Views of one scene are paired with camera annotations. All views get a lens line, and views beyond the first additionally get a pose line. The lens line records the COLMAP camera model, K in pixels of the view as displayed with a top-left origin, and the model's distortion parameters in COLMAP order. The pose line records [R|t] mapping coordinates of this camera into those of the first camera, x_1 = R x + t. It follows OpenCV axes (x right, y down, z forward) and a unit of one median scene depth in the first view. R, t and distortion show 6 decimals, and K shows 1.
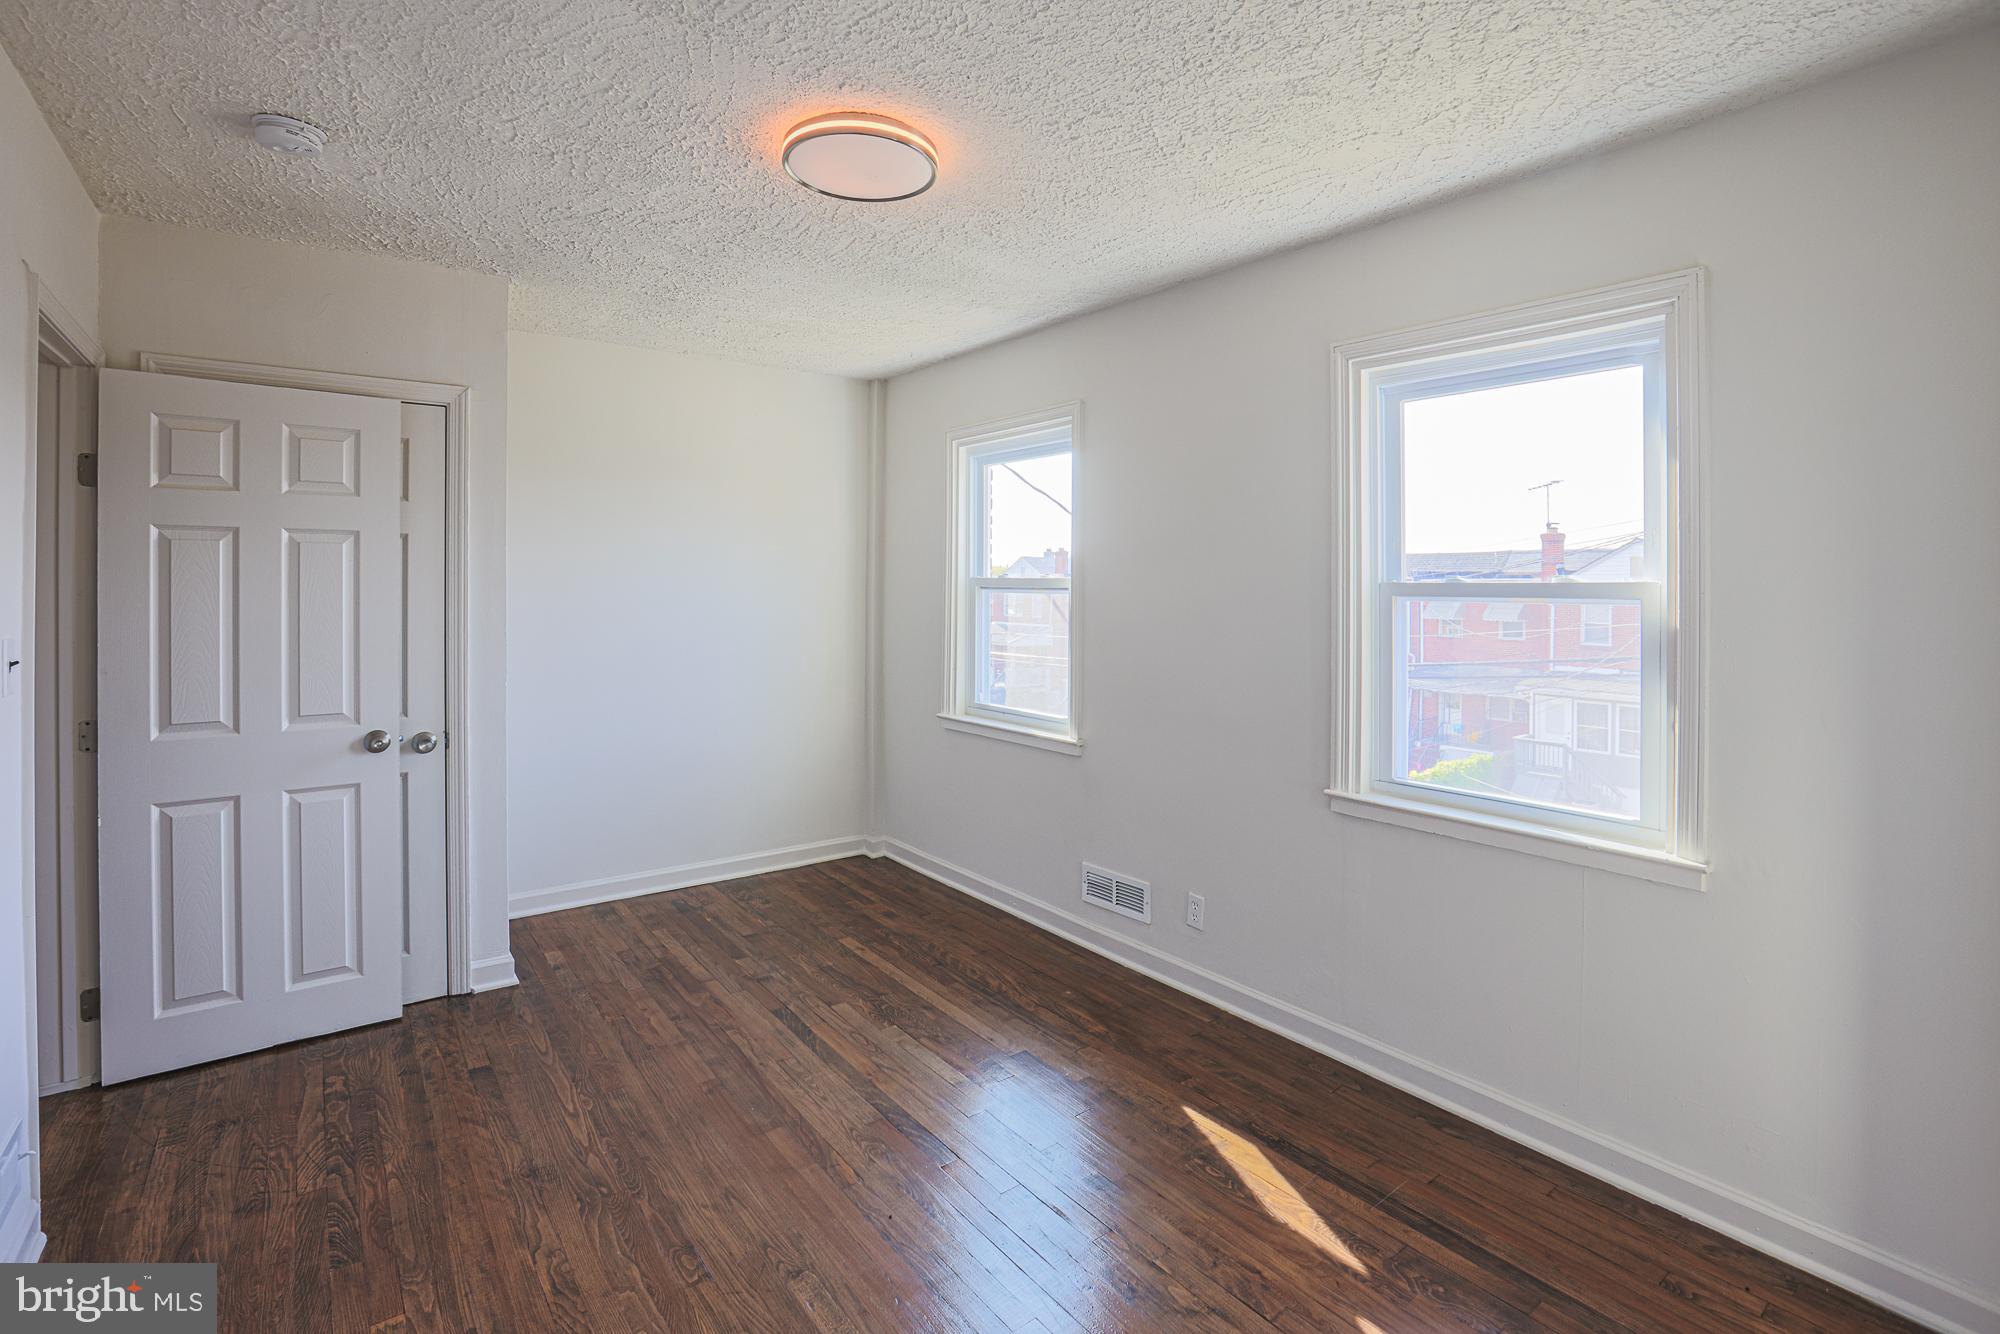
lens RADIAL K [[946.7, 0, 1001.2], [0, 946.7, 595.2], [0, 0, 1]] dist [-0.052459, 0.017236]
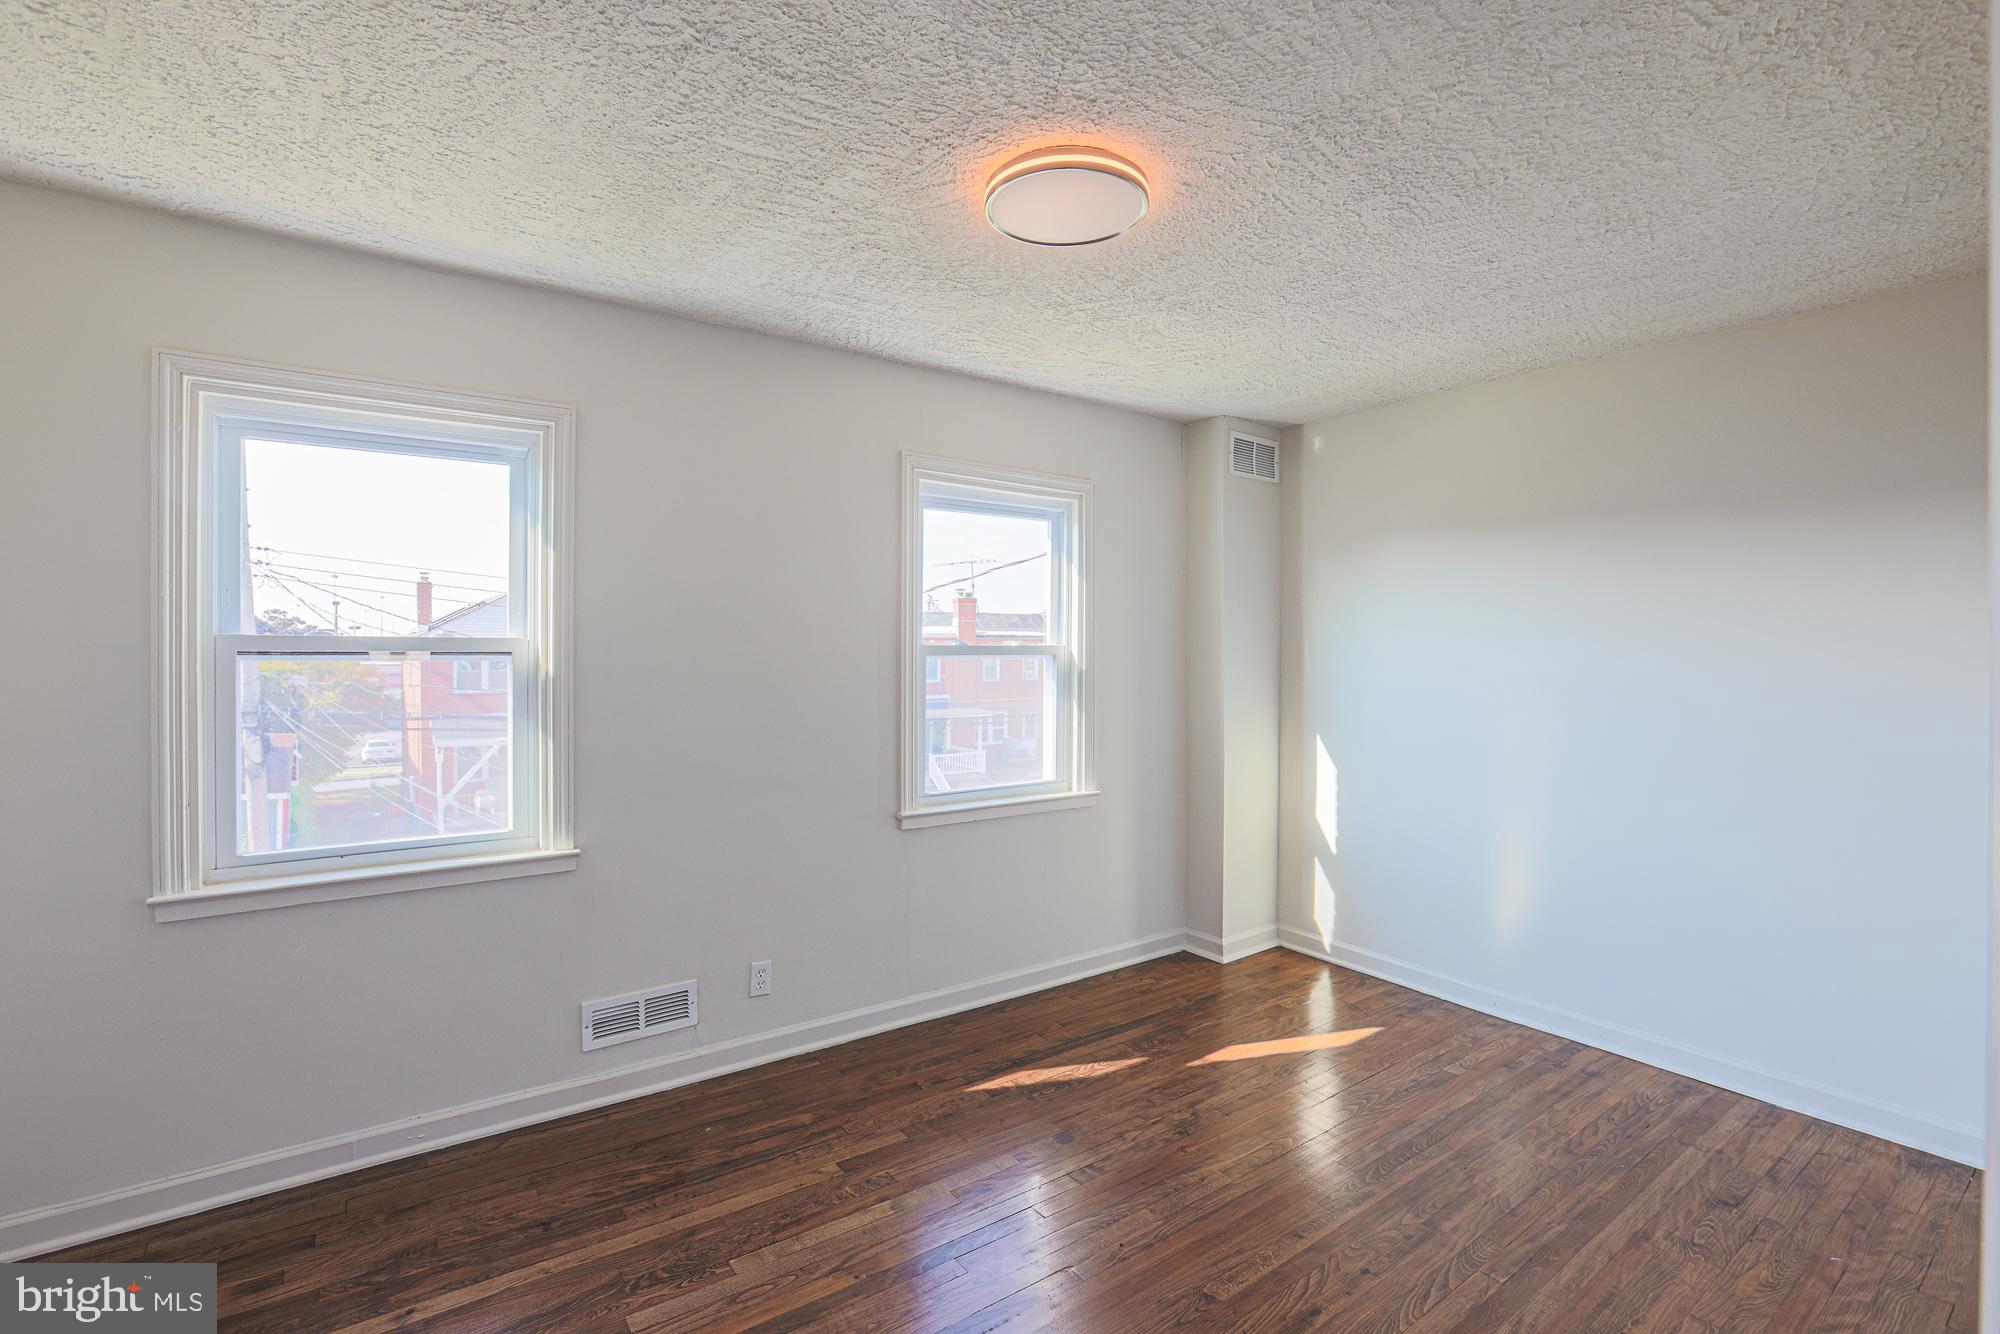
lens RADIAL K [[946.7, 0, 992.4], [0, 946.7, 661.5], [0, 0, 1]] dist [-0.052459, 0.017236]
pose [[0.008457, -0.022941, 0.999701, -0.888161], [0.002262, 0.999735, 0.022922, -0.023434], [-0.999962, 0.002068, 0.008506, 0.855857]]
